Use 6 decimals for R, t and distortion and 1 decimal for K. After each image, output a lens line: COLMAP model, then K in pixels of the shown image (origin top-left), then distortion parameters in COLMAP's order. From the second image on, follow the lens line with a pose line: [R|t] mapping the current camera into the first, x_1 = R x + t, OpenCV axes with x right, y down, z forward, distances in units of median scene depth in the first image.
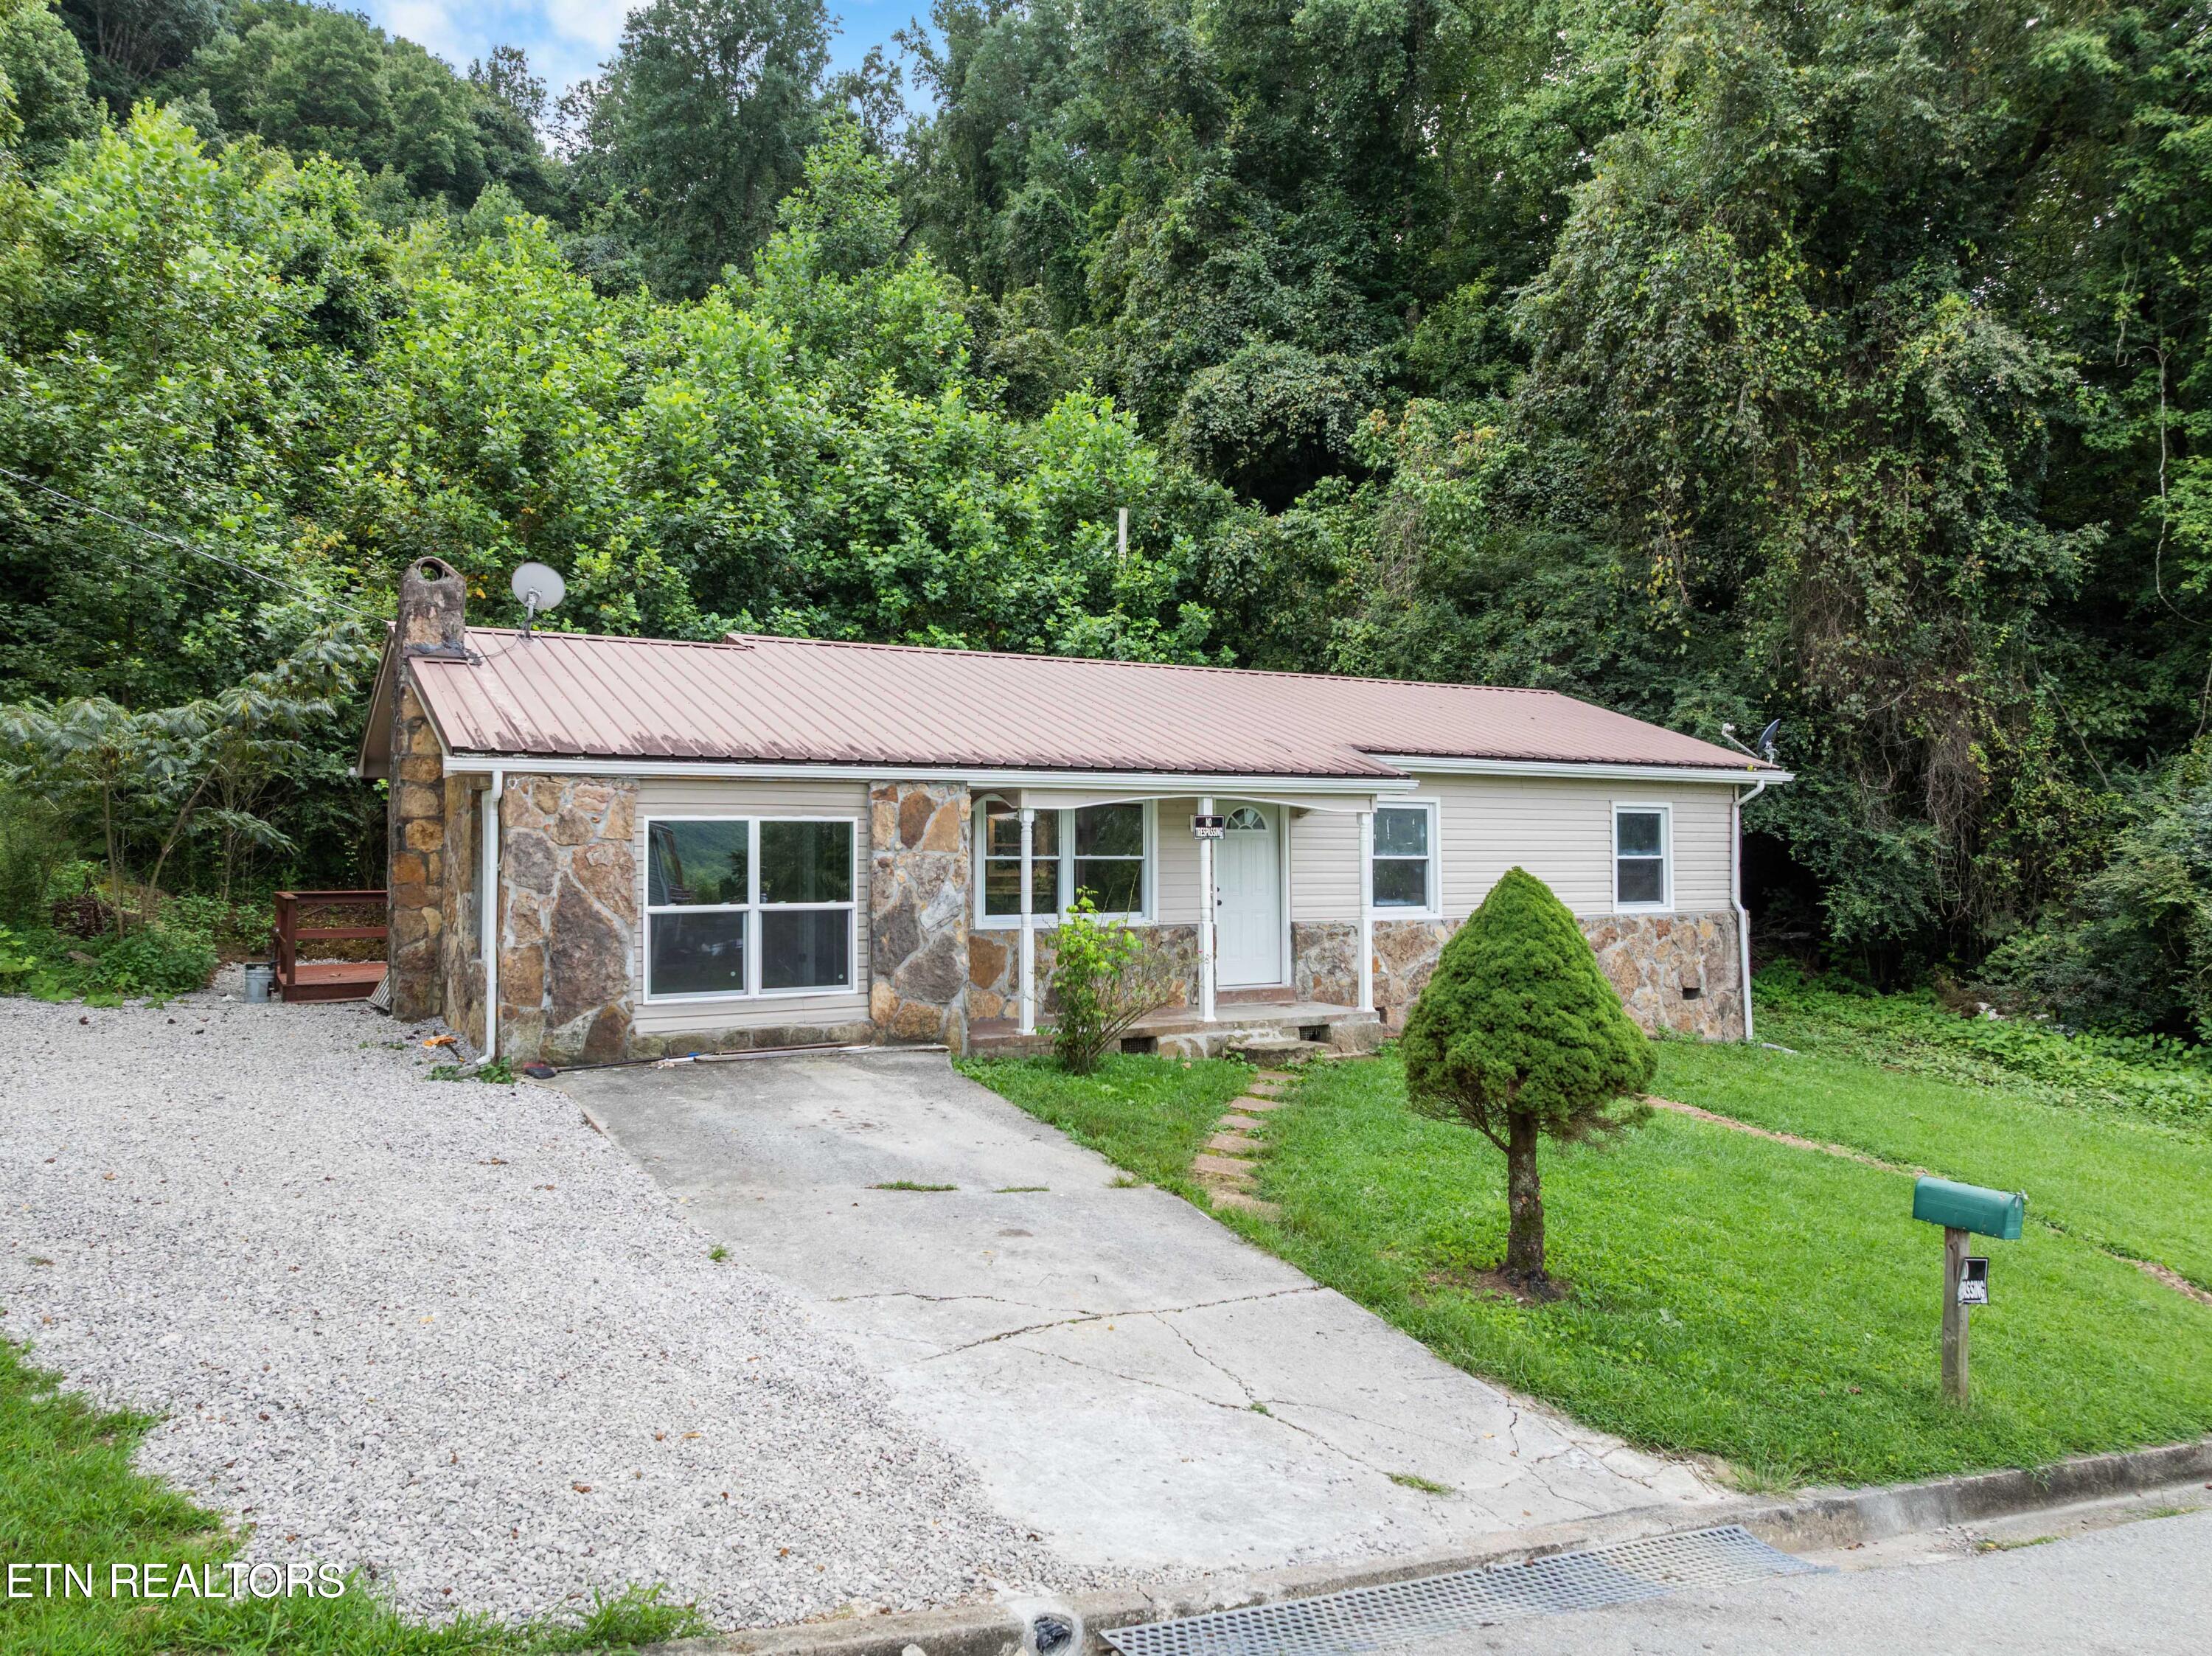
lens RADIAL K [[2059.8, 0, 1093.1], [0, 2059.8, 827.4], [0, 0, 1]] dist [-0.046958, 0.000000]
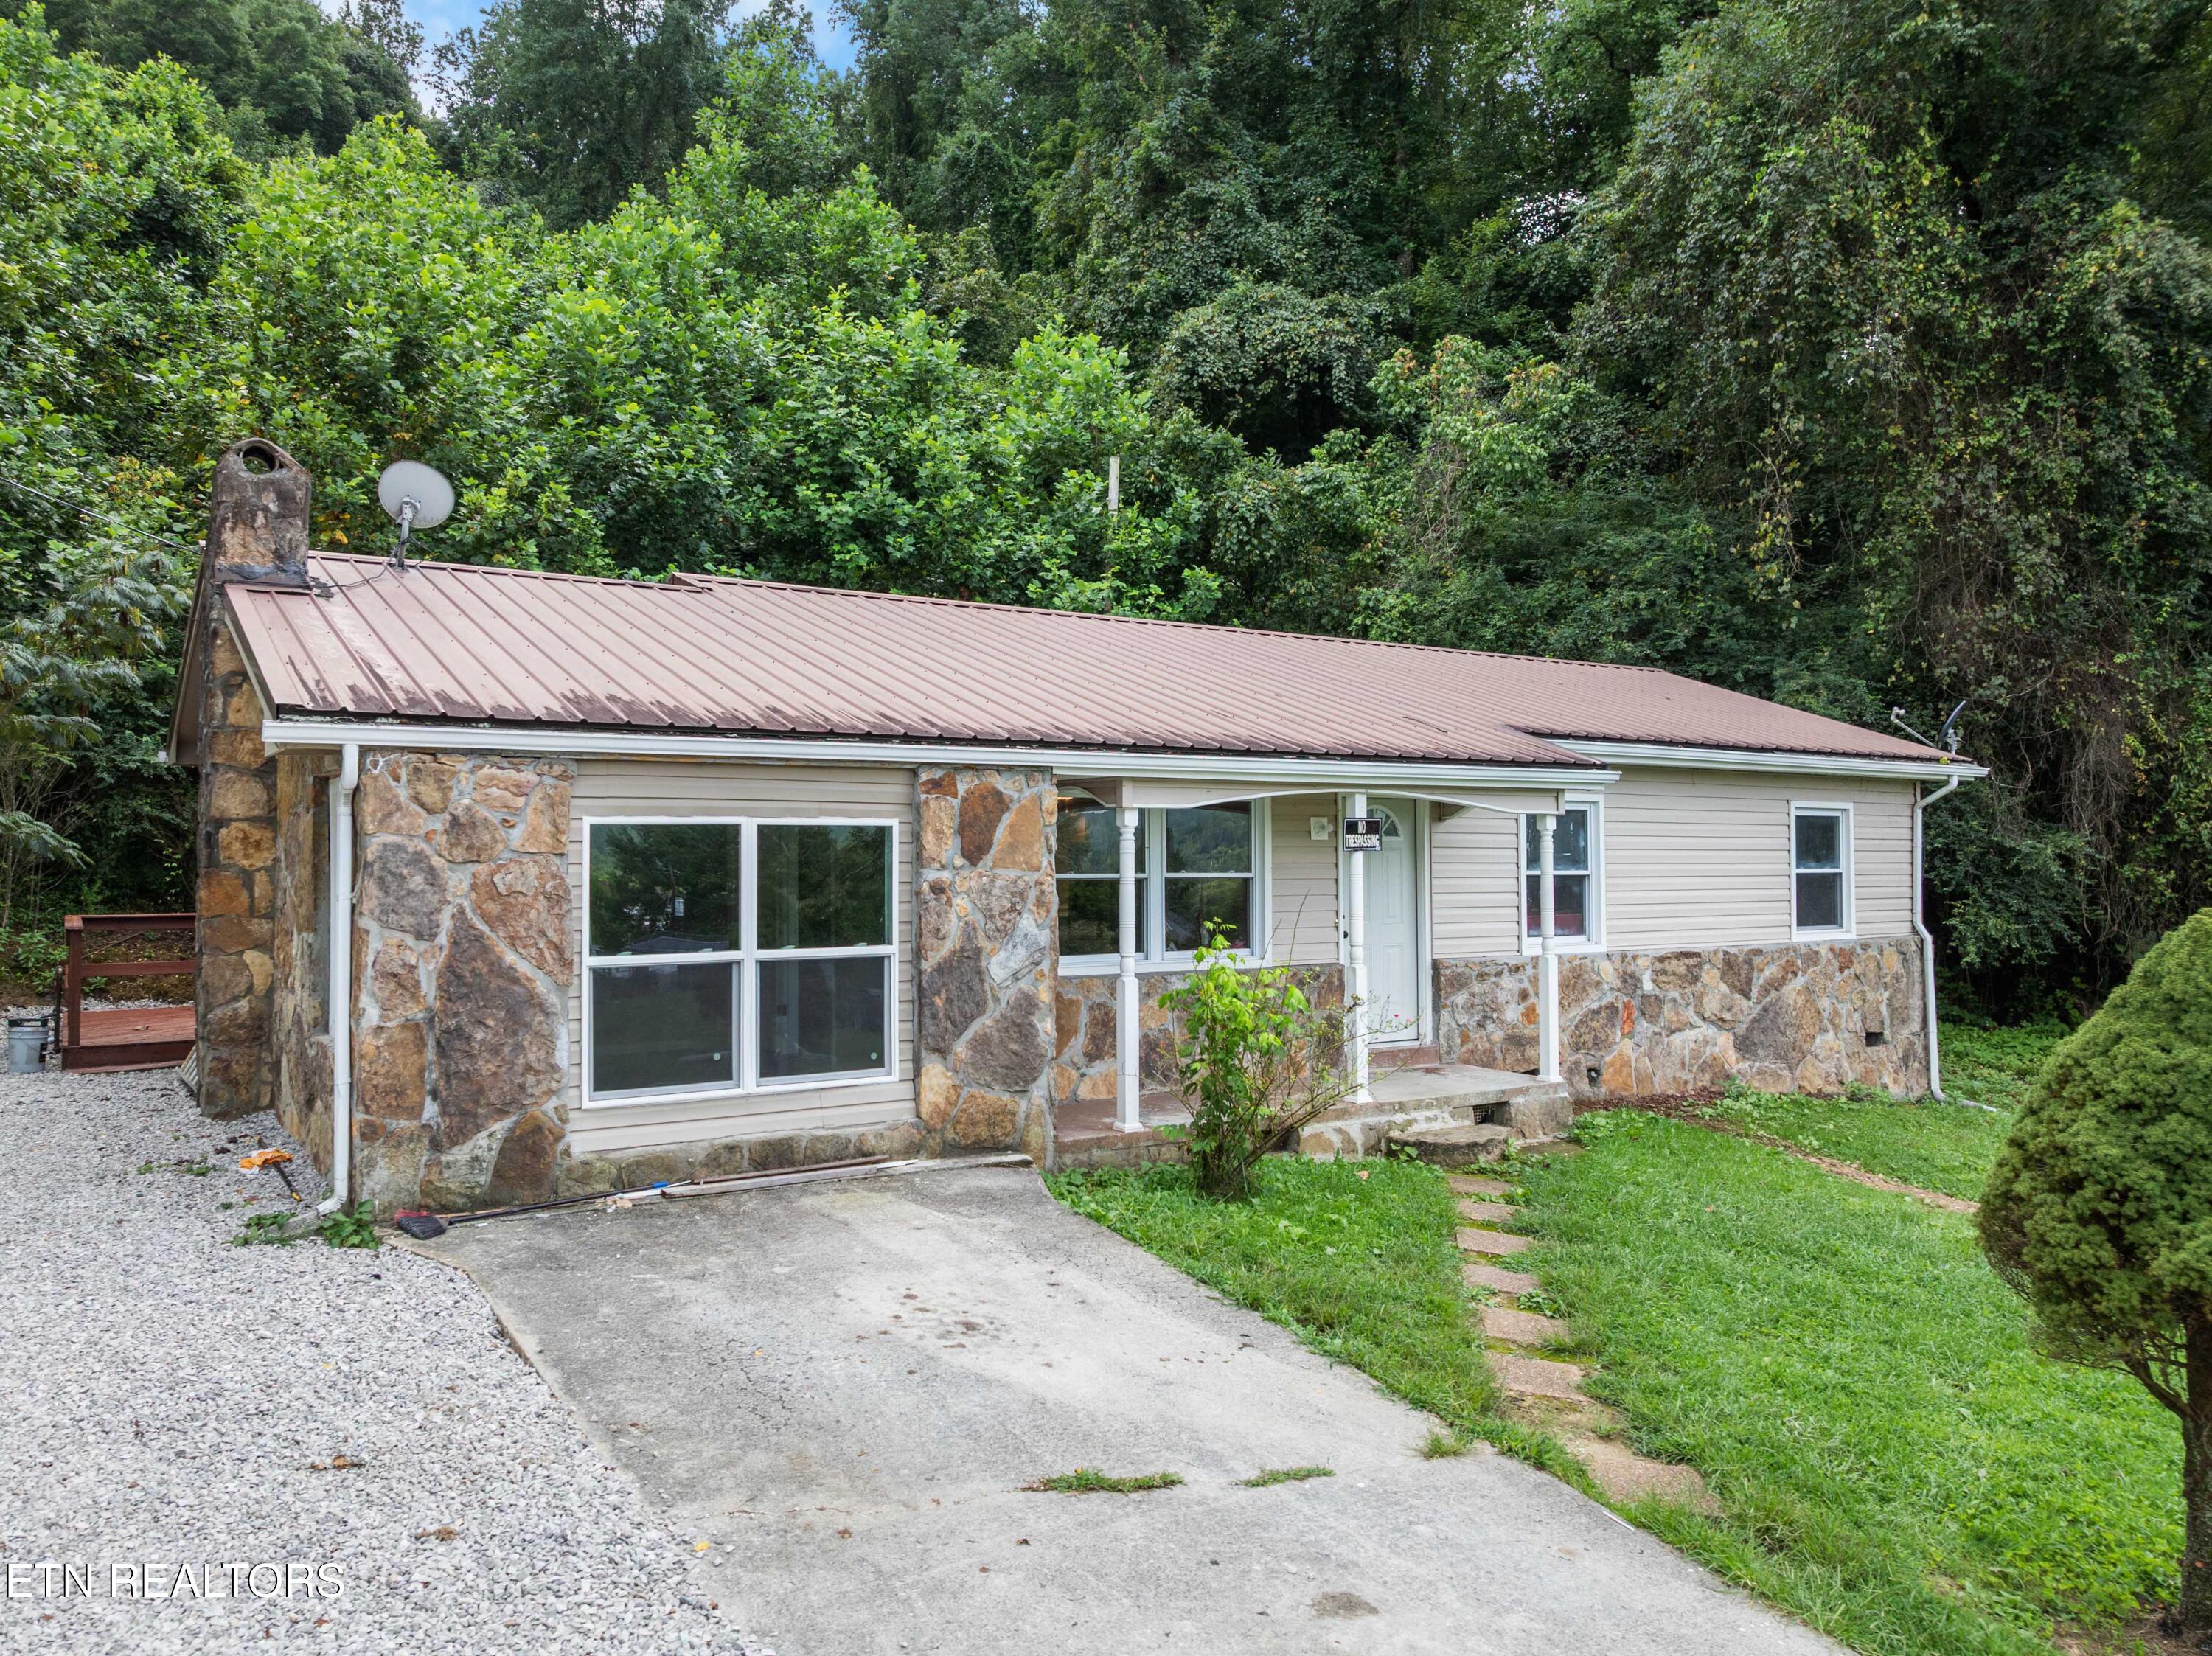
lens RADIAL K [[2059.8, 0, 1120.9], [0, 2059.8, 830.2], [0, 0, 1]] dist [-0.046958, 0.000000]
pose [[0.997604, 0.000938, 0.069177, -0.050160], [-0.000946, 1.000000, 0.000079, -0.000911], [-0.069176, -0.000144, 0.997604, 0.182606]]
